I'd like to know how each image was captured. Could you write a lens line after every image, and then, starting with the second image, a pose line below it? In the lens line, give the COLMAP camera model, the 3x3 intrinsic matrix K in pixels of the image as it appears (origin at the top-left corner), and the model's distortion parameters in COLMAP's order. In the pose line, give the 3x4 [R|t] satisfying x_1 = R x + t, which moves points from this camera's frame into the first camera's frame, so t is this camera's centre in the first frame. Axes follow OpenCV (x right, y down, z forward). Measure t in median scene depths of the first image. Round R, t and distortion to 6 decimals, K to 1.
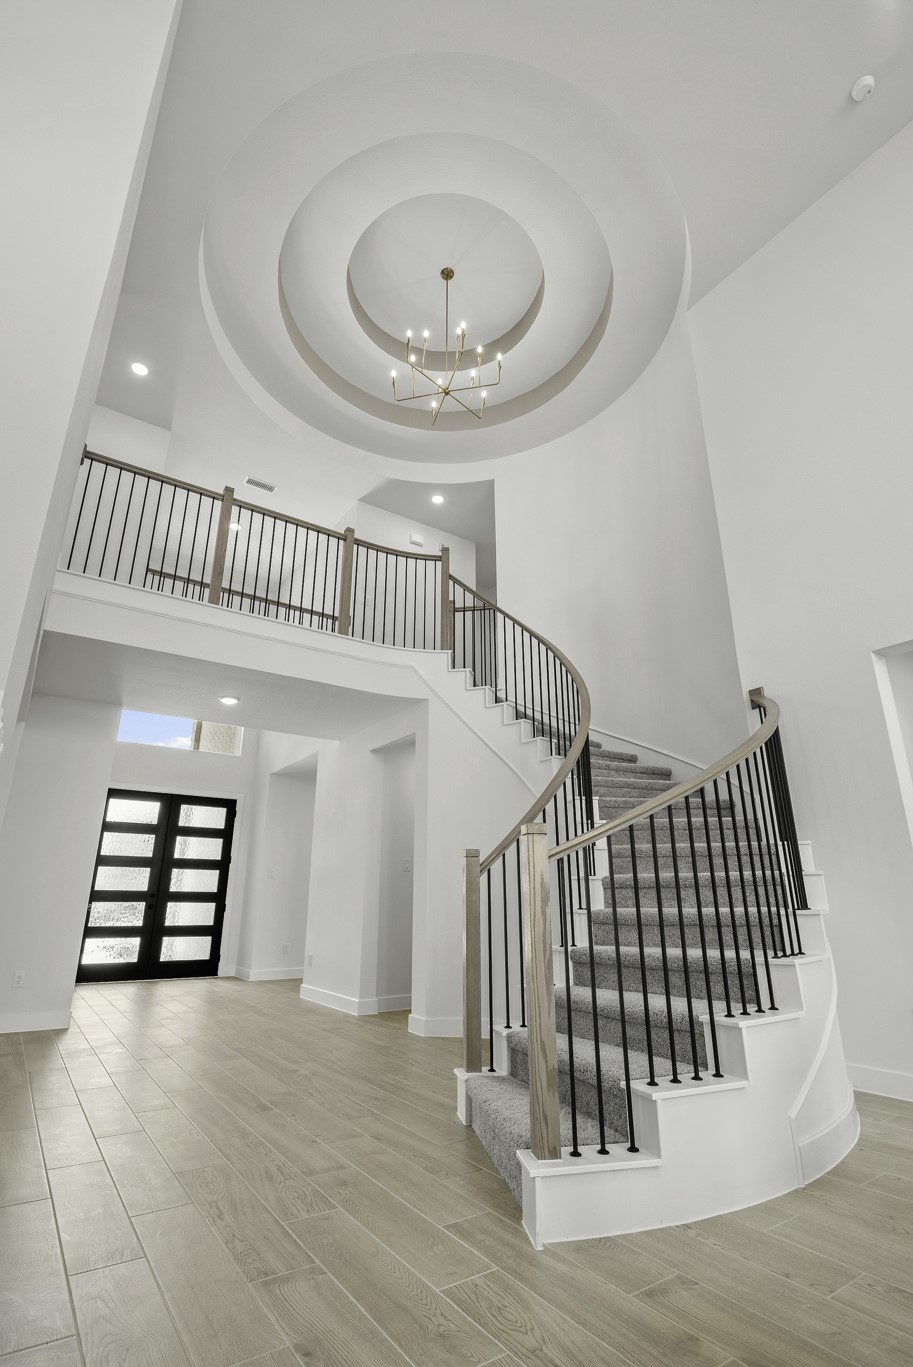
lens RADIAL K [[655.8, 0, 452.4], [0, 655.8, 680.9], [0, 0, 1]] dist [-0.003221, -0.000780]
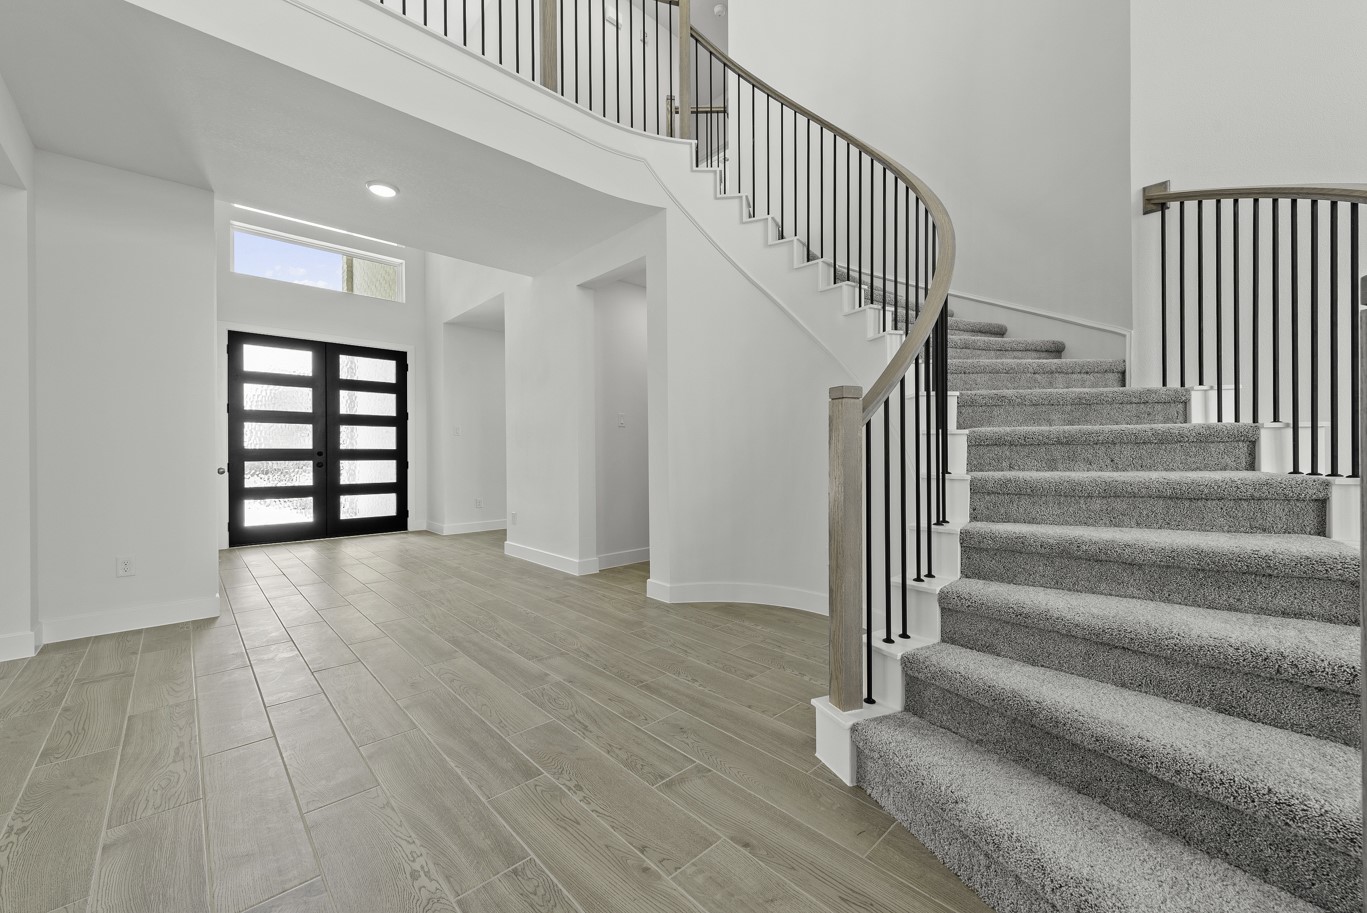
lens RADIAL K [[543.1, 0, 687.6], [0, 543.1, 455.5], [0, 0, 1]] dist [0.009596, -0.002623]
pose [[0.986245, -0.008967, 0.165047, -0.088815], [-0.044974, 0.946298, 0.320152, 0.072117], [-0.159054, -0.323171, 0.932878, 0.235030]]
